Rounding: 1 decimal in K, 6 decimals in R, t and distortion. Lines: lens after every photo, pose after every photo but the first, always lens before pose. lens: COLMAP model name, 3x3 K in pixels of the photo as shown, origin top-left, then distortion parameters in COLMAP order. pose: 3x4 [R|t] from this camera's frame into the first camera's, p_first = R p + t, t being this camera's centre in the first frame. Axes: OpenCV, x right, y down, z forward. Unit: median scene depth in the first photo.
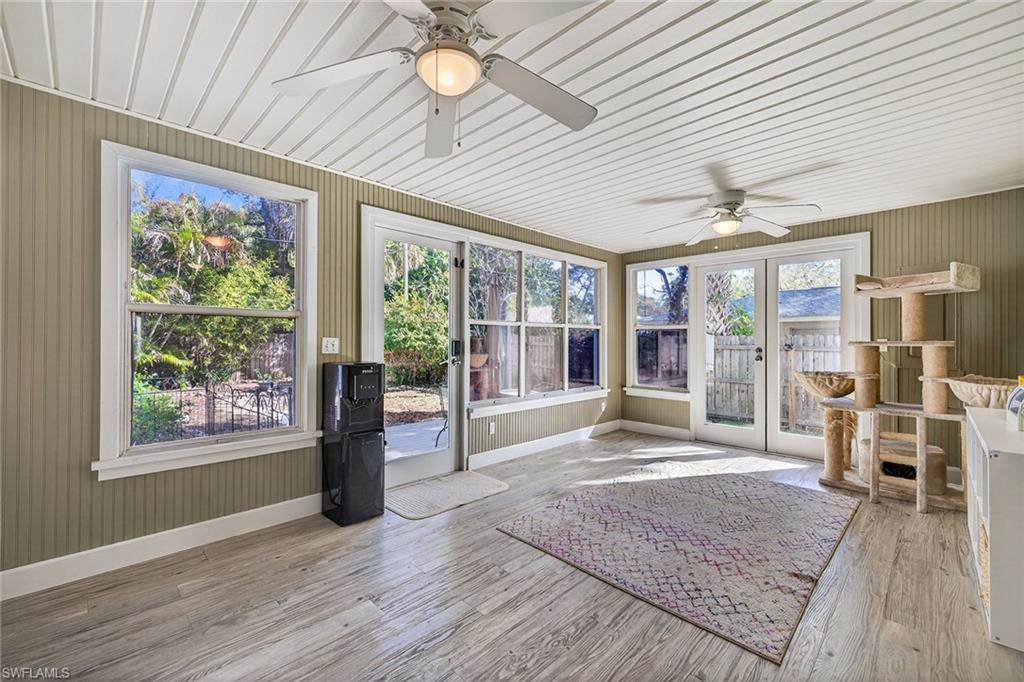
lens RADIAL K [[427.4, 0, 516.7], [0, 427.4, 337.8], [0, 0, 1]] dist [-0.001050, -0.000461]
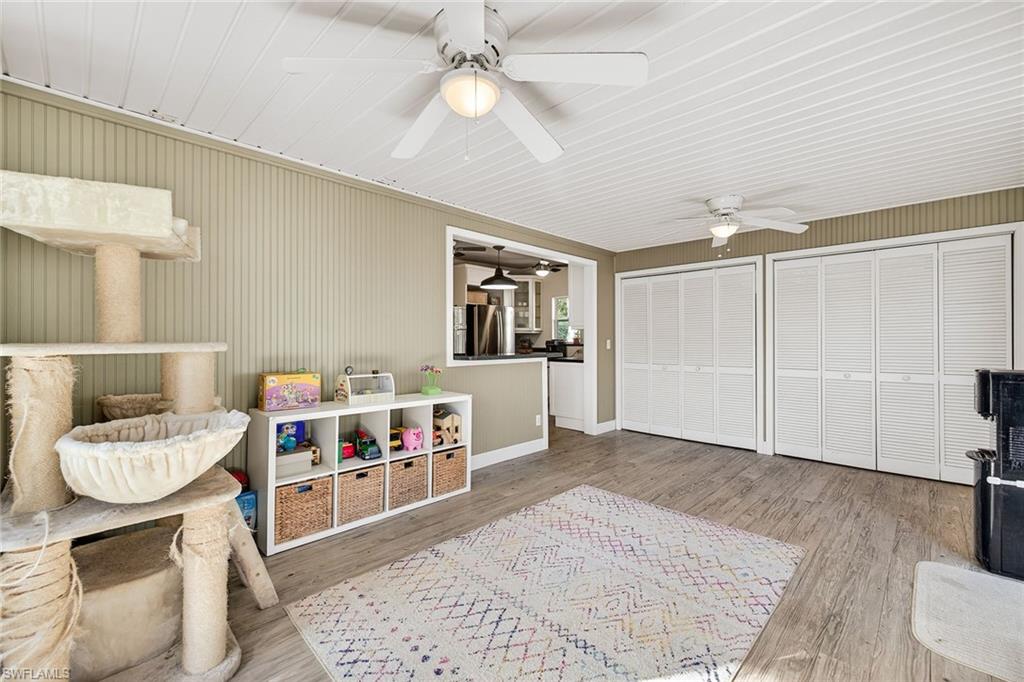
lens RADIAL K [[427.4, 0, 505.2], [0, 427.4, 339.2], [0, 0, 1]] dist [-0.001050, -0.000461]
pose [[-0.999878, -0.001218, 0.015545, 0.607771], [-0.001306, 0.999983, -0.005635, 0.004080], [-0.015538, -0.005654, -0.999863, 2.006047]]
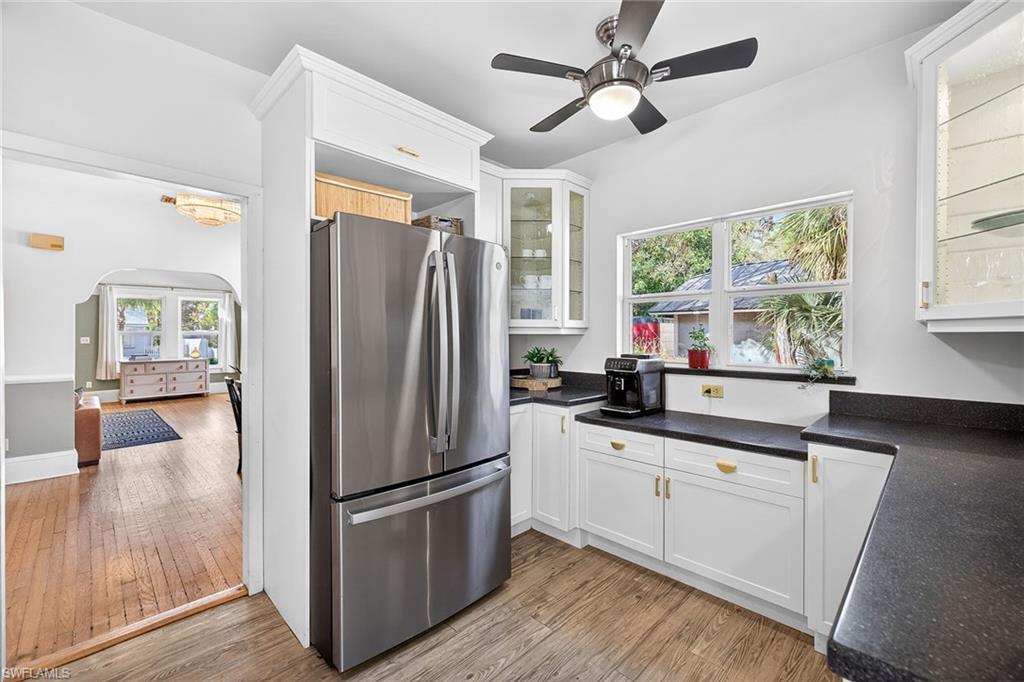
lens RADIAL K [[427.4, 0, 511.3], [0, 427.4, 338.9], [0, 0, 1]] dist [-0.001050, -0.000461]
pose [[-0.999816, -0.004214, 0.018725, 0.566896], [-0.004200, 0.999991, 0.000818, -0.048855], [-0.018728, 0.000740, -0.999824, -0.088446]]
